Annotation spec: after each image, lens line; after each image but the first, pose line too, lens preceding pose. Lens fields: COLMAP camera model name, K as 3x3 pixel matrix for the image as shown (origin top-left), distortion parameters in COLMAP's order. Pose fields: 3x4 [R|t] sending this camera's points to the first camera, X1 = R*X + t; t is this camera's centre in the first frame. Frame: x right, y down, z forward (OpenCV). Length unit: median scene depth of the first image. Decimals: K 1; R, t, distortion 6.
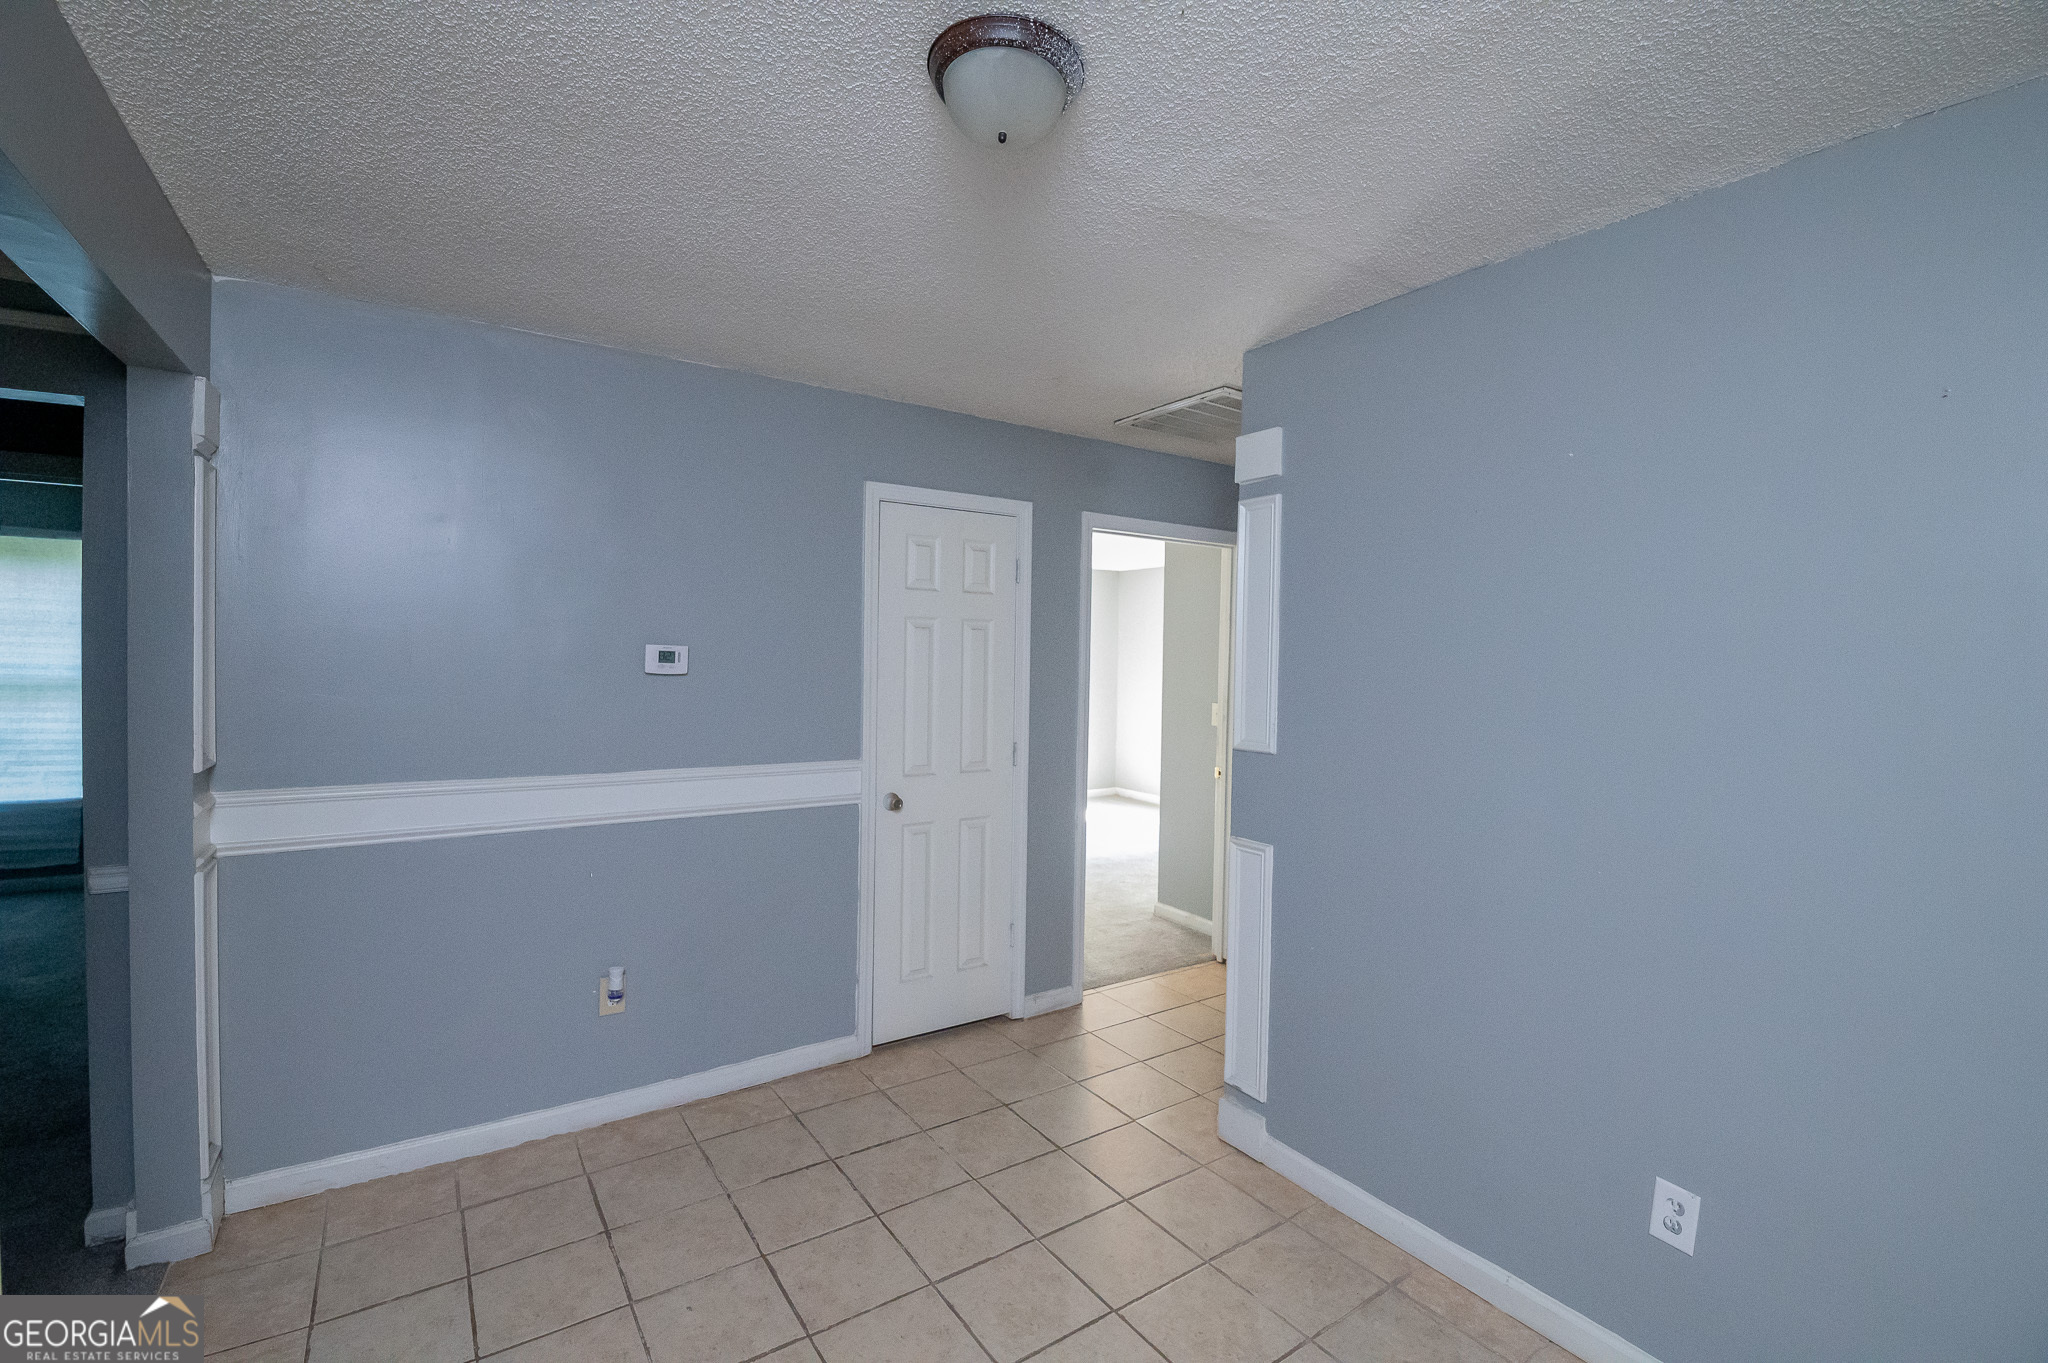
lens RADIAL K [[908.0, 0, 1024.0], [0, 908.0, 681.5], [0, 0, 1]] dist [-0.001093, -0.000096]
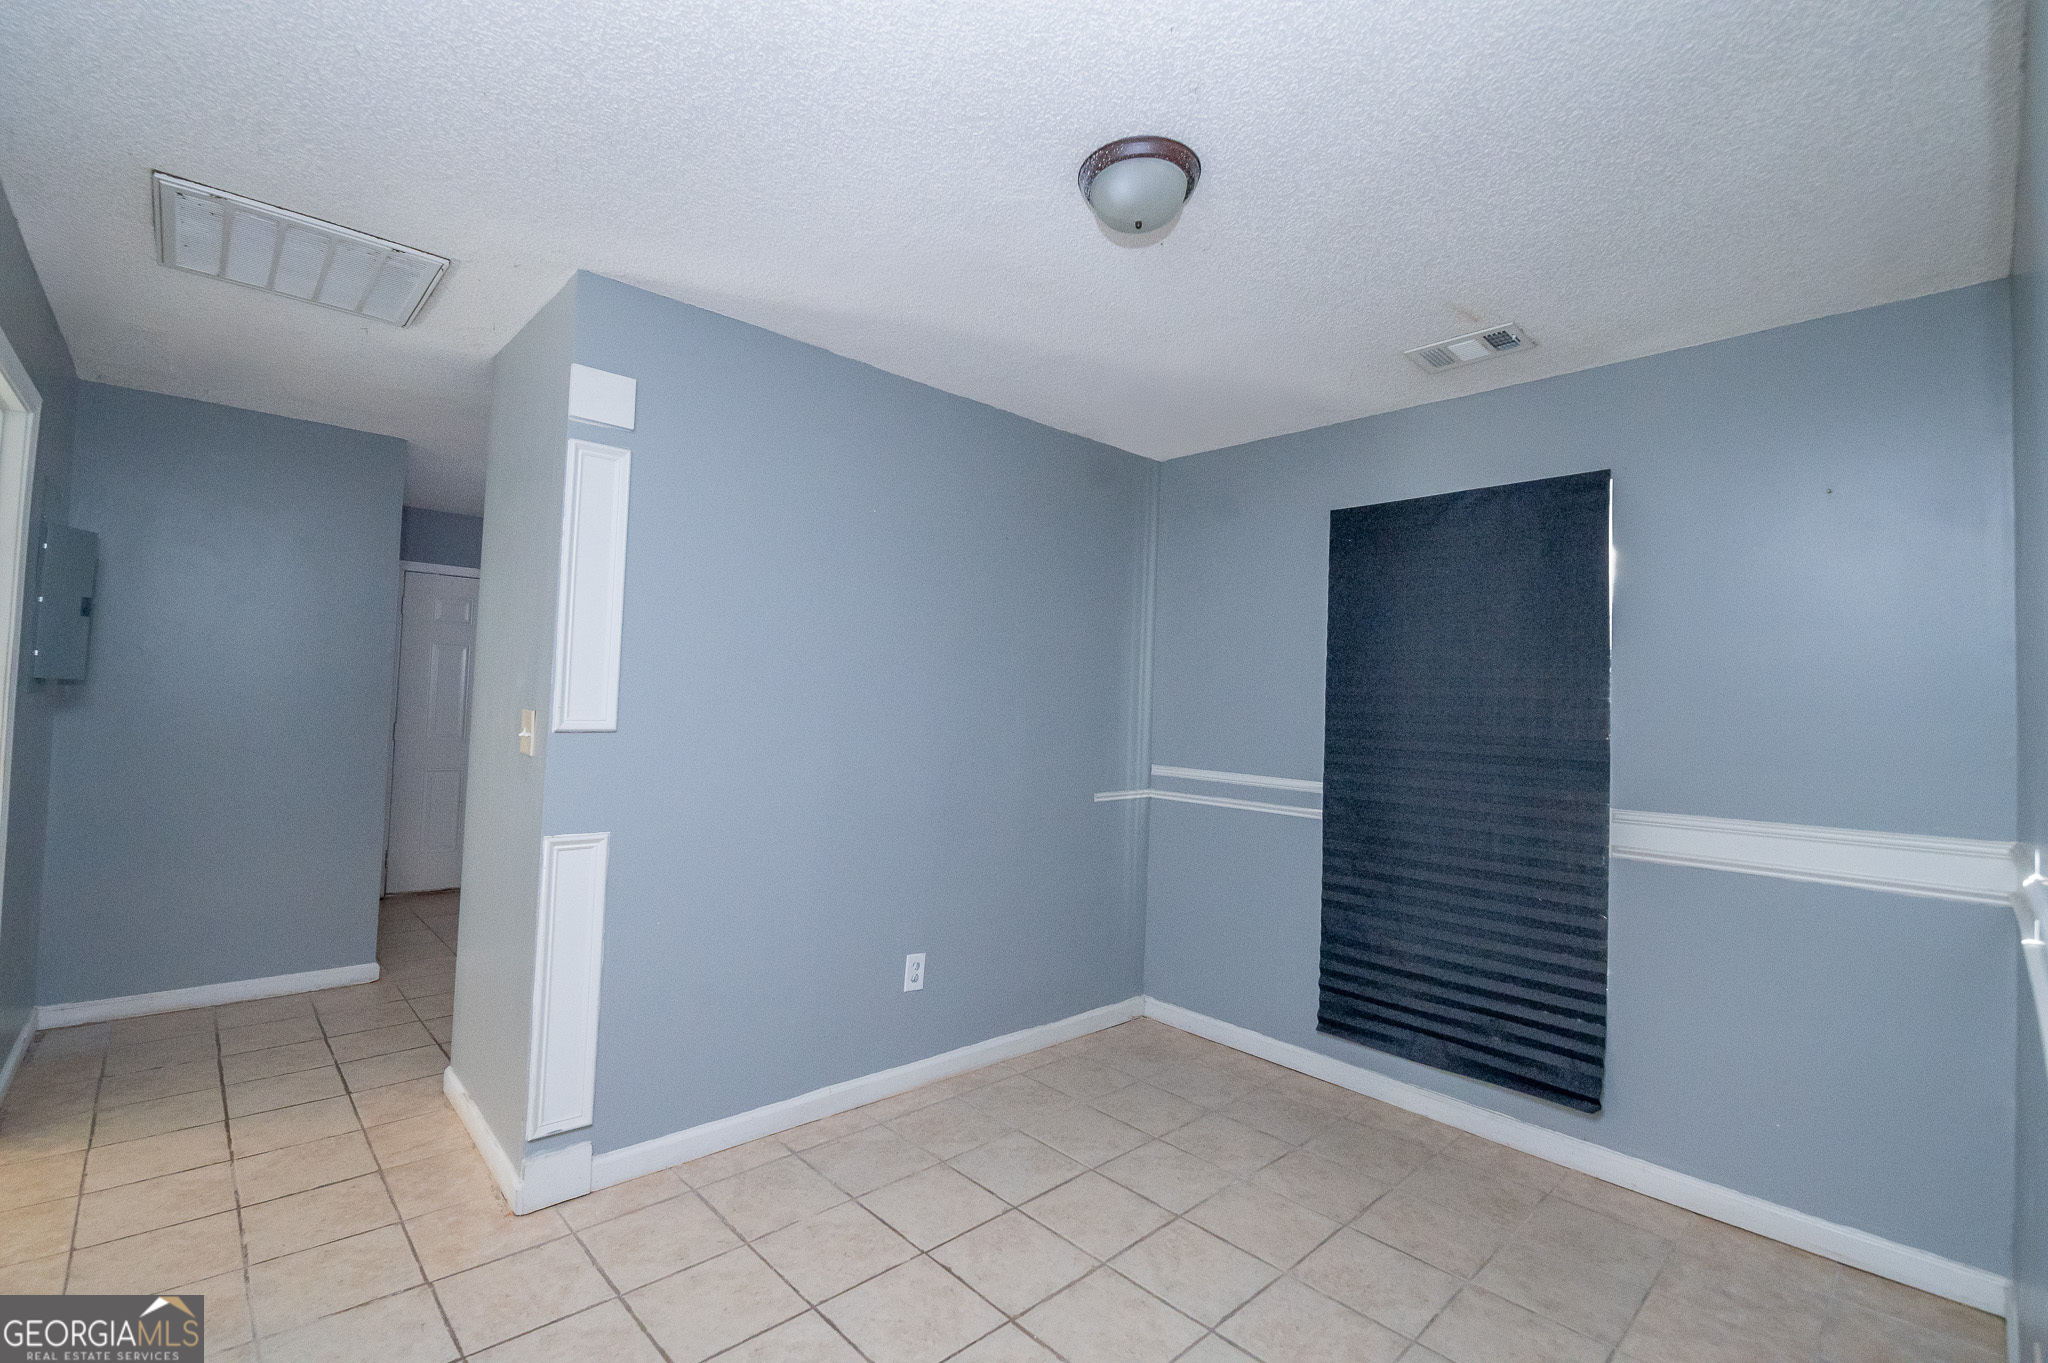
lens RADIAL K [[908.0, 0, 1024.0], [0, 908.0, 681.5], [0, 0, 1]] dist [-0.001093, -0.000096]
pose [[-0.148531, 0.002400, 0.988905, -0.873498], [-0.002960, 0.999991, -0.002871, 0.043108], [-0.988903, -0.003354, -0.148523, 0.922766]]
